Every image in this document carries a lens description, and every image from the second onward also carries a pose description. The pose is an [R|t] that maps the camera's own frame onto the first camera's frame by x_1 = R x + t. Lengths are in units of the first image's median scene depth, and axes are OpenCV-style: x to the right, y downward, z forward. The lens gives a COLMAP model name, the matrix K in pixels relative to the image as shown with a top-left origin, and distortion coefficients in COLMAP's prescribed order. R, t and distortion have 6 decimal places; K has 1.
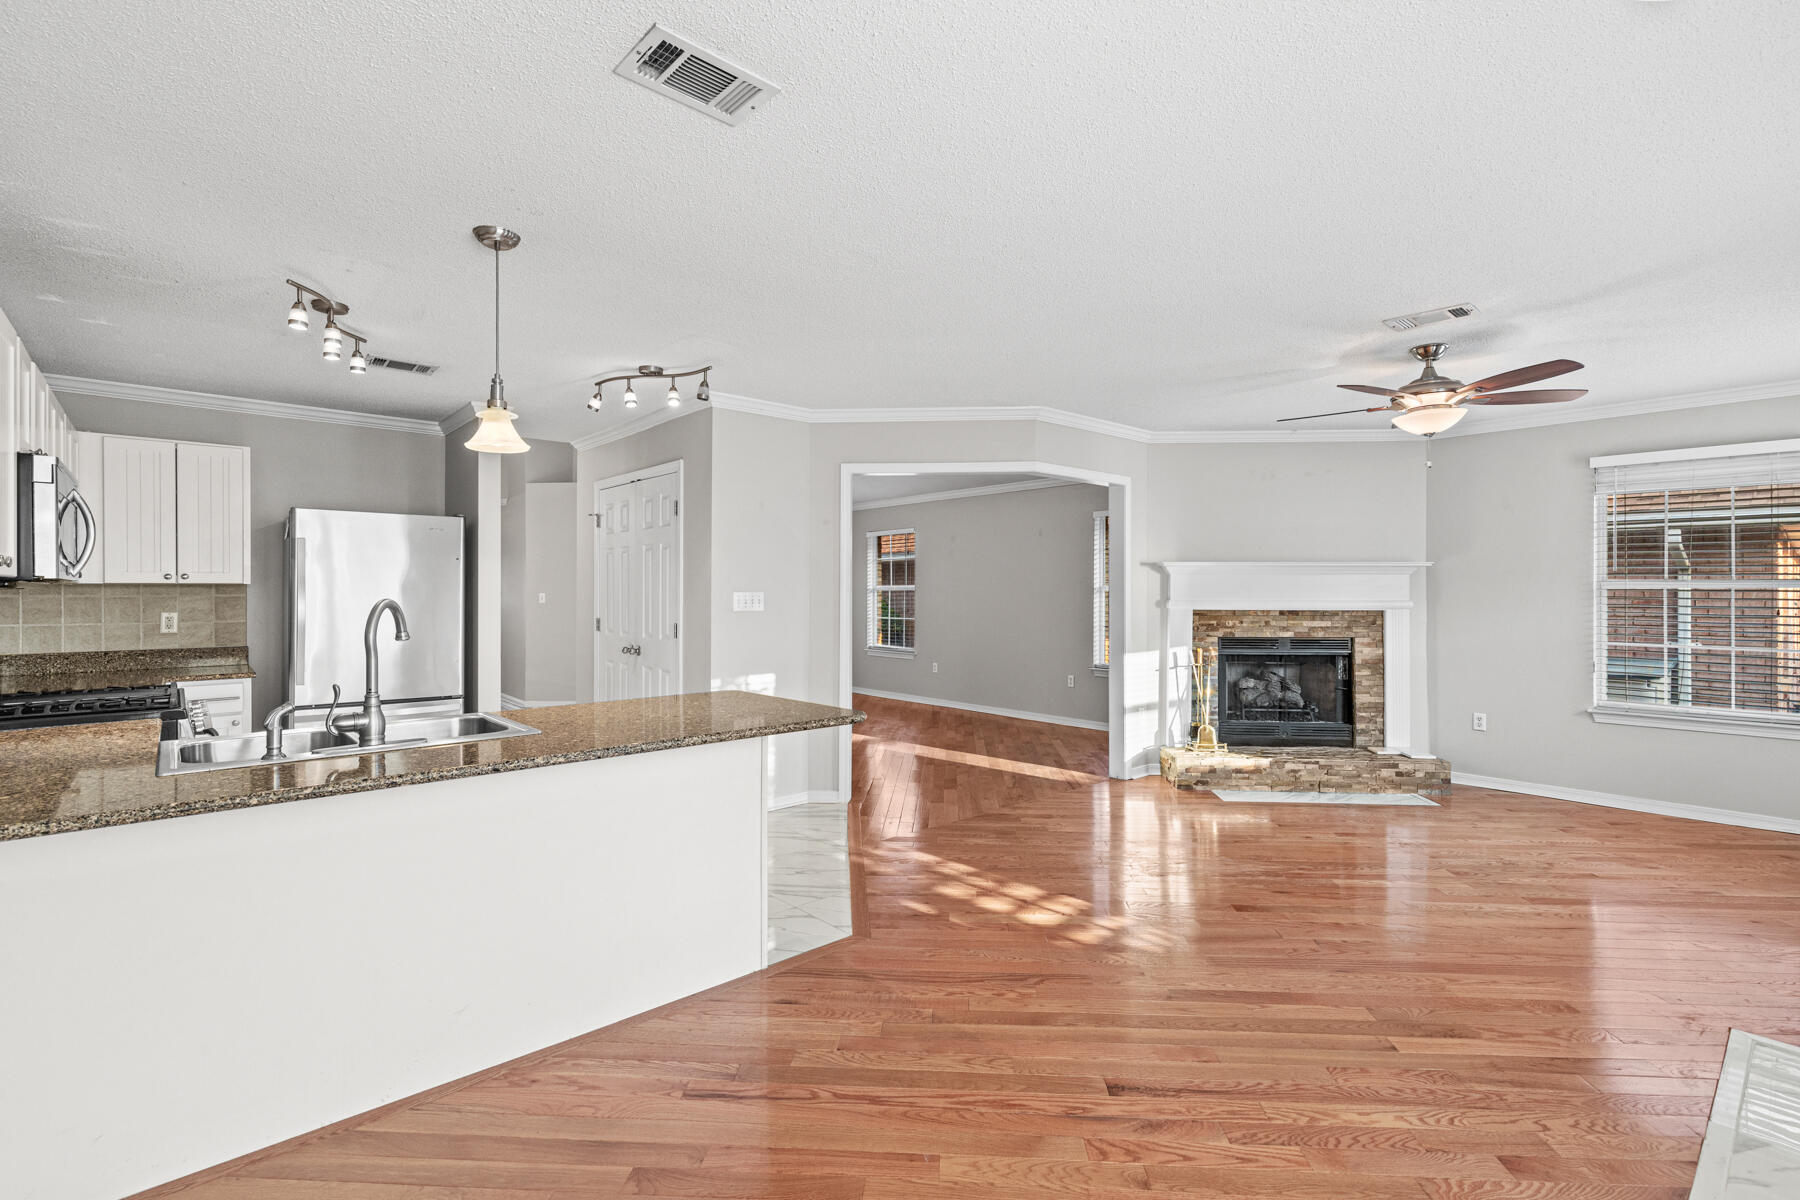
lens RADIAL K [[820.1, 0, 913.4], [0, 820.1, 587.1], [0, 0, 1]] dist [0.012379, -0.002584]
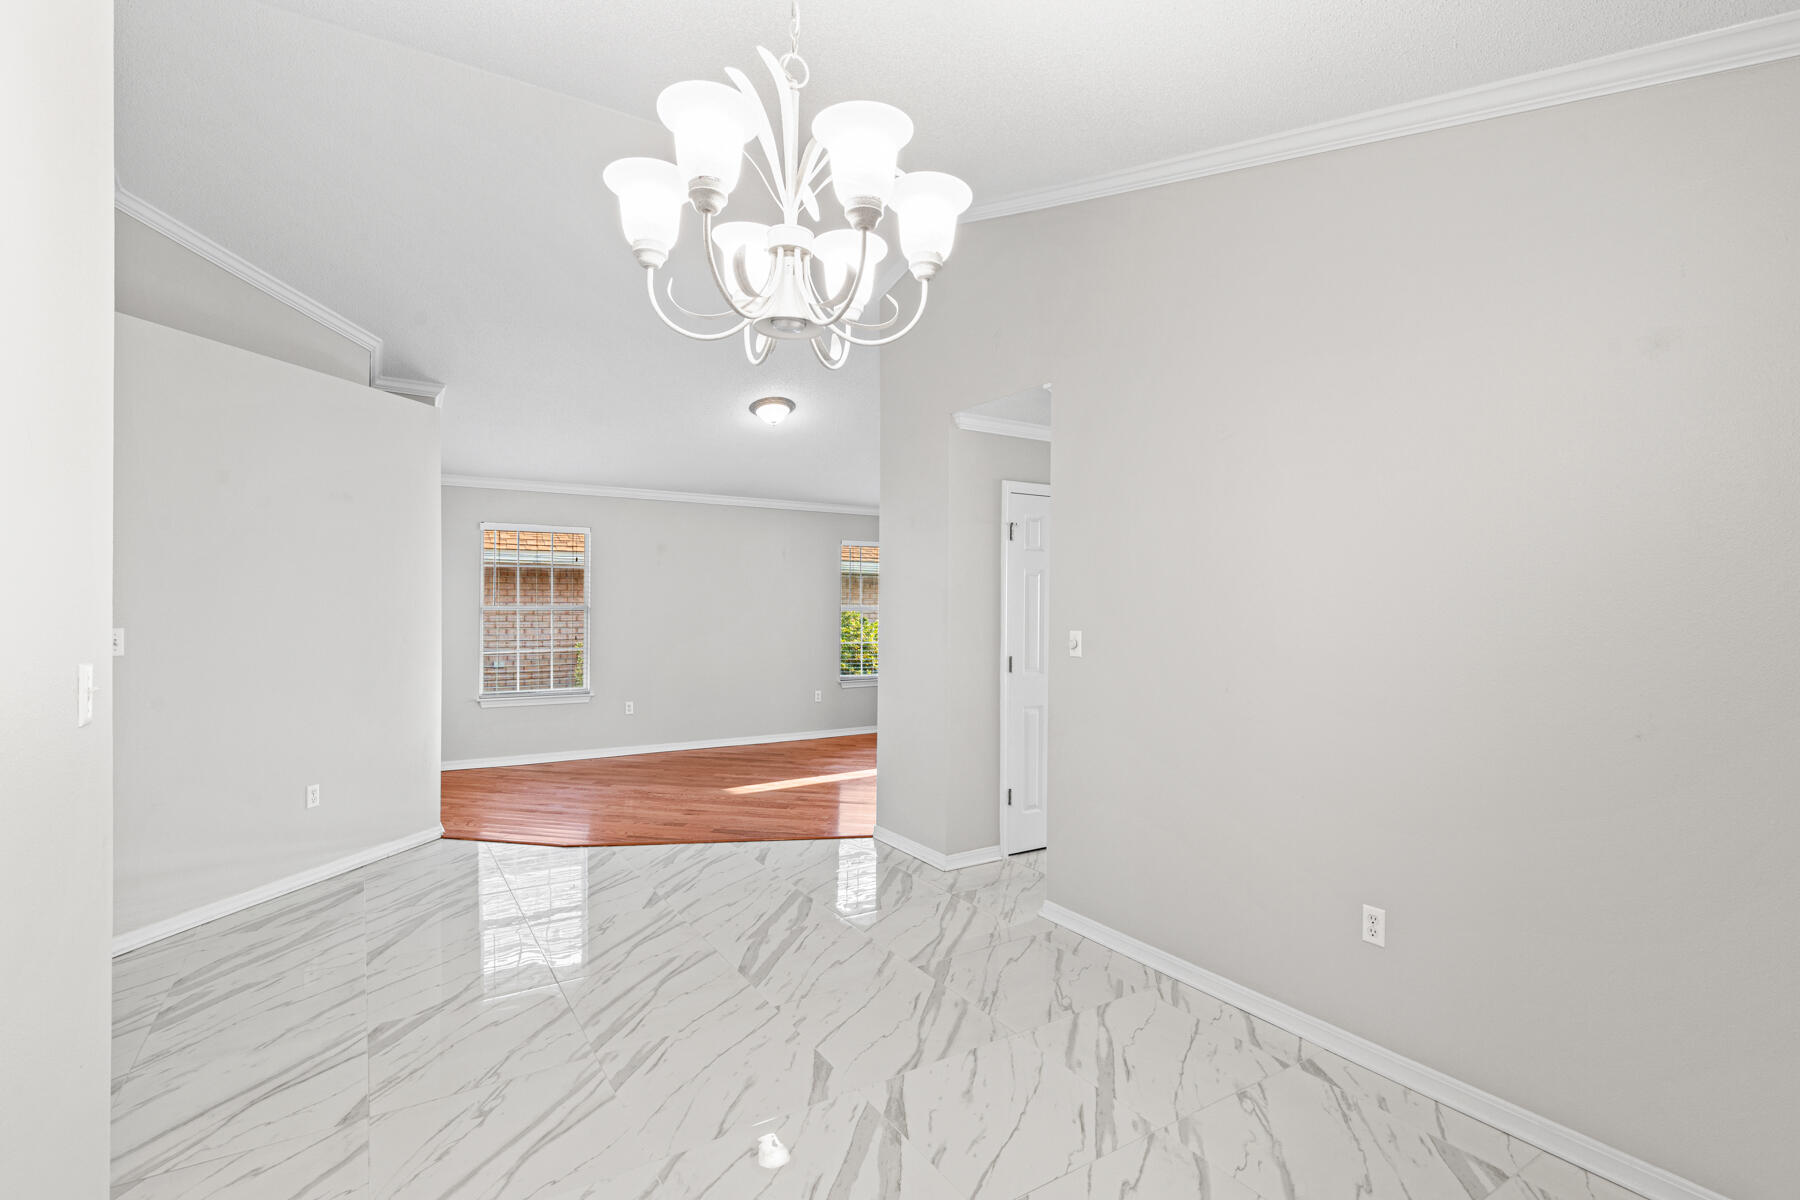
lens RADIAL K [[858.6, 0, 914.3], [0, 858.6, 599.3], [0, 0, 1]] dist [-0.001177, 0.001203]
pose [[0.156711, 0.002215, 0.987642, -1.305498], [-0.012086, 0.999927, -0.000325, -0.015396], [-0.987571, -0.011886, 0.156726, 1.044462]]
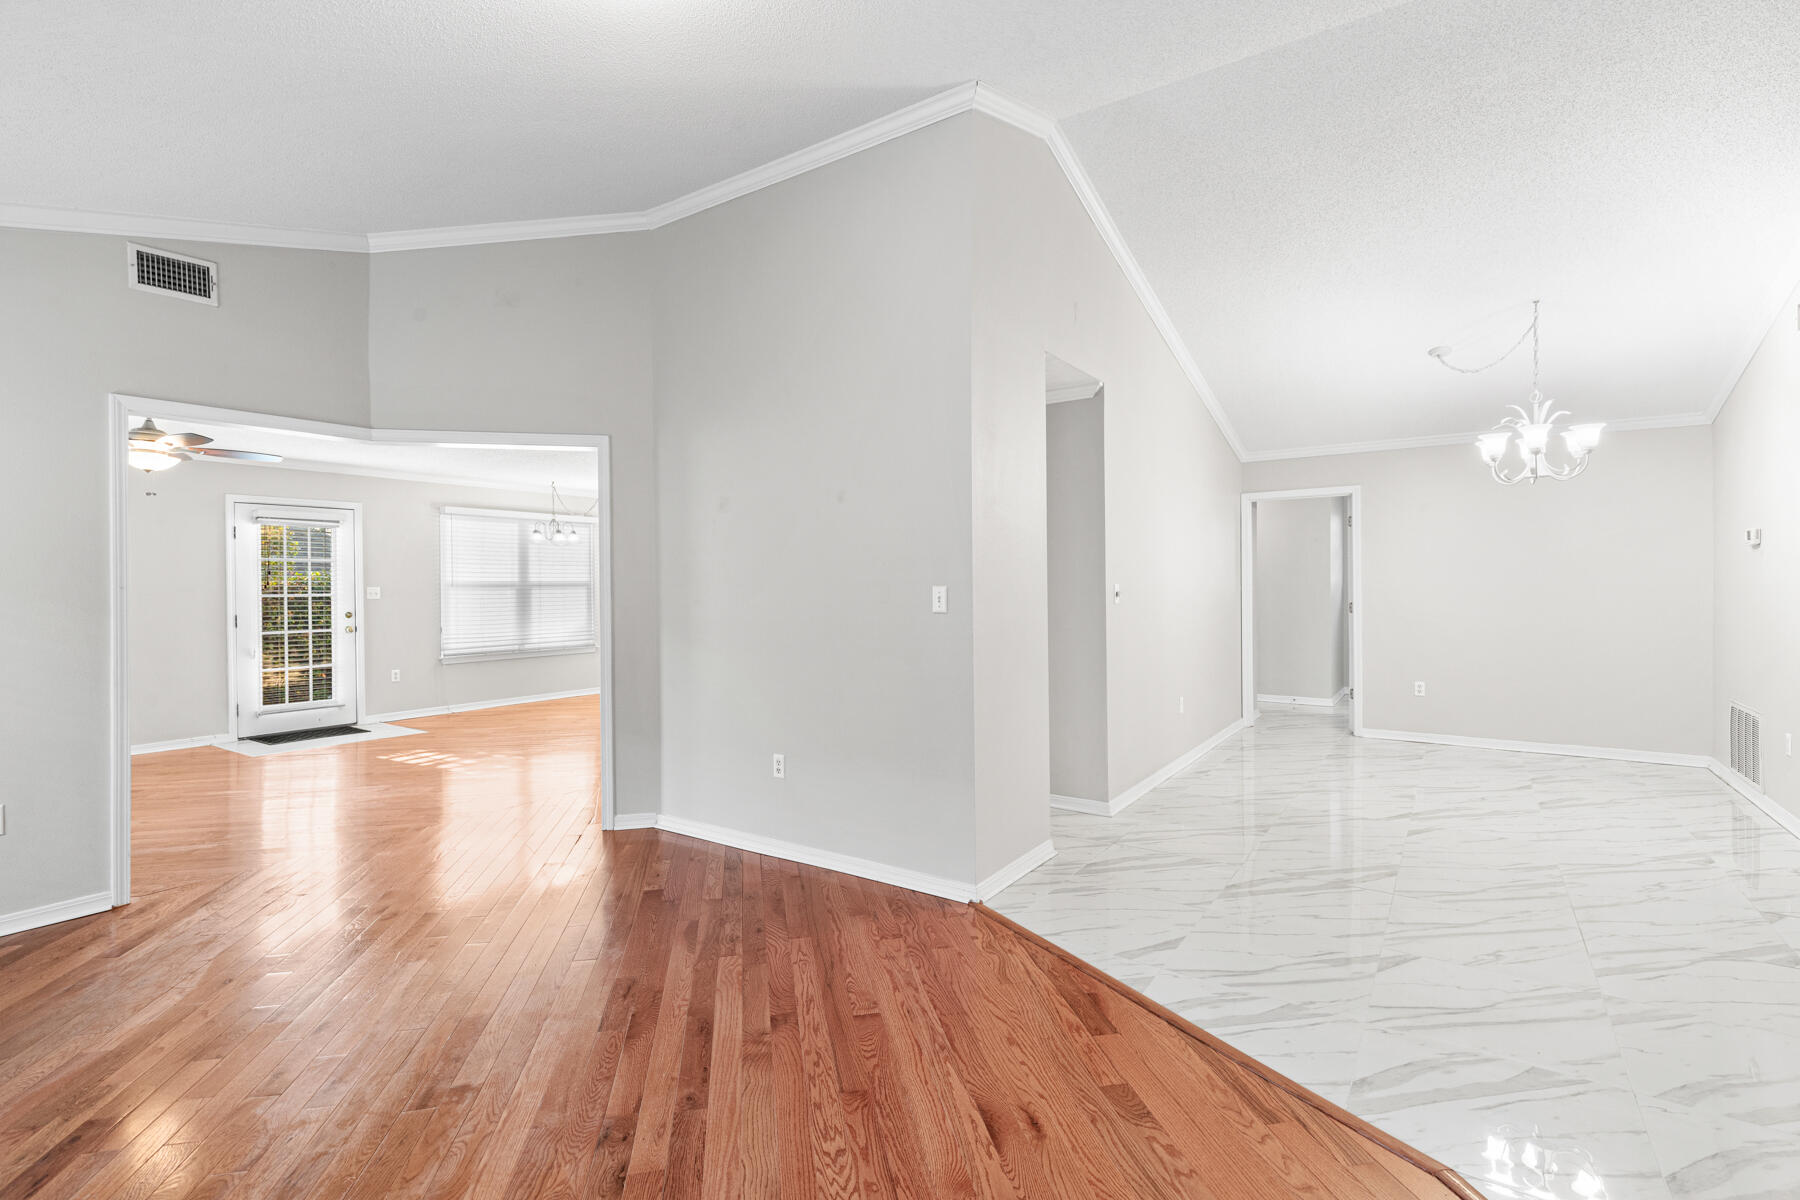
lens RADIAL K [[820.1, 0, 902.1], [0, 820.1, 587.7], [0, 0, 1]] dist [0.012379, -0.002584]
pose [[-0.971288, 0.006804, -0.237811, -0.167369], [0.007010, 0.999975, -0.000020, 0.009854], [0.237805, -0.001687, -0.971312, 1.823519]]
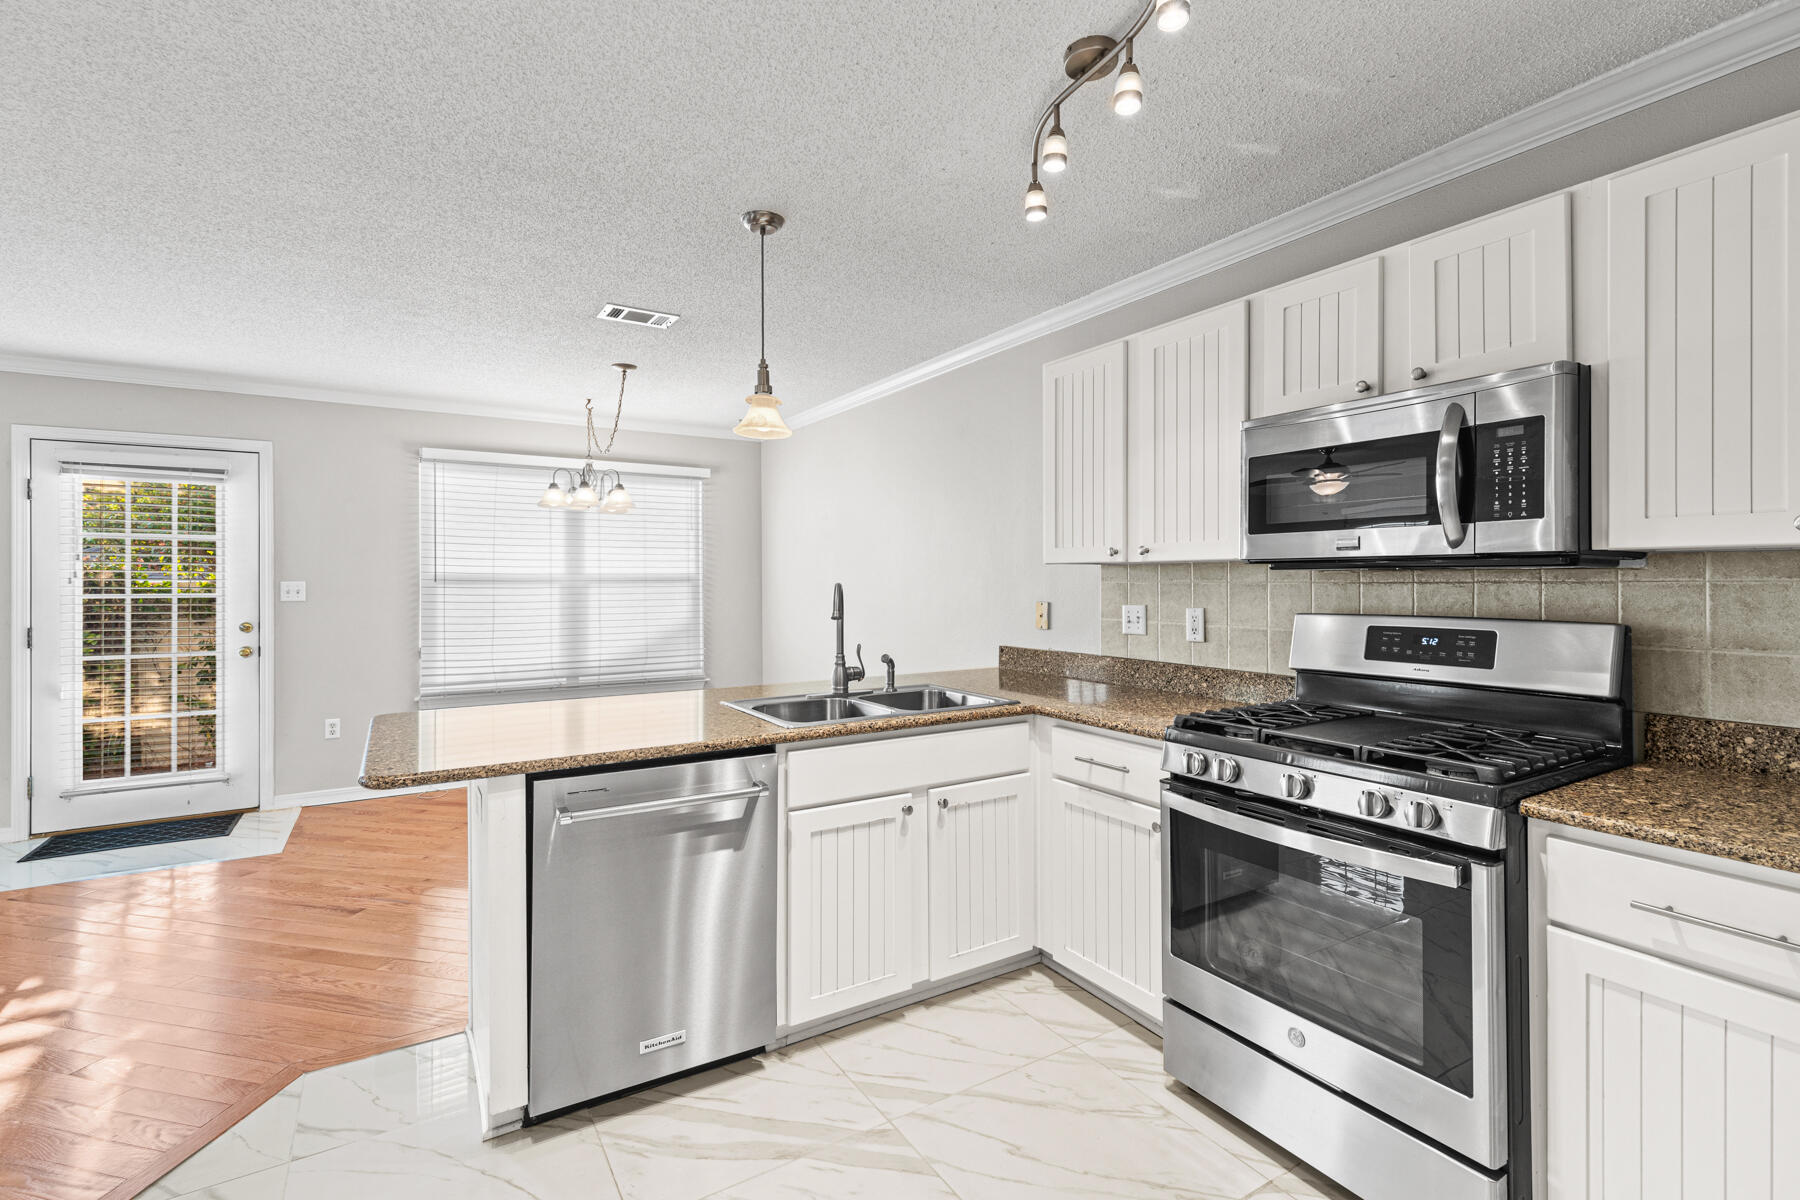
lens RADIAL K [[820.1, 0, 900.2], [0, 820.1, 580.1], [0, 0, 1]] dist [0.012379, -0.002584]
pose [[-0.983253, 0.003784, 0.182205, -0.403855], [0.002464, 0.999969, -0.007471, 0.008489], [-0.182228, -0.006897, -0.983232, 0.928708]]
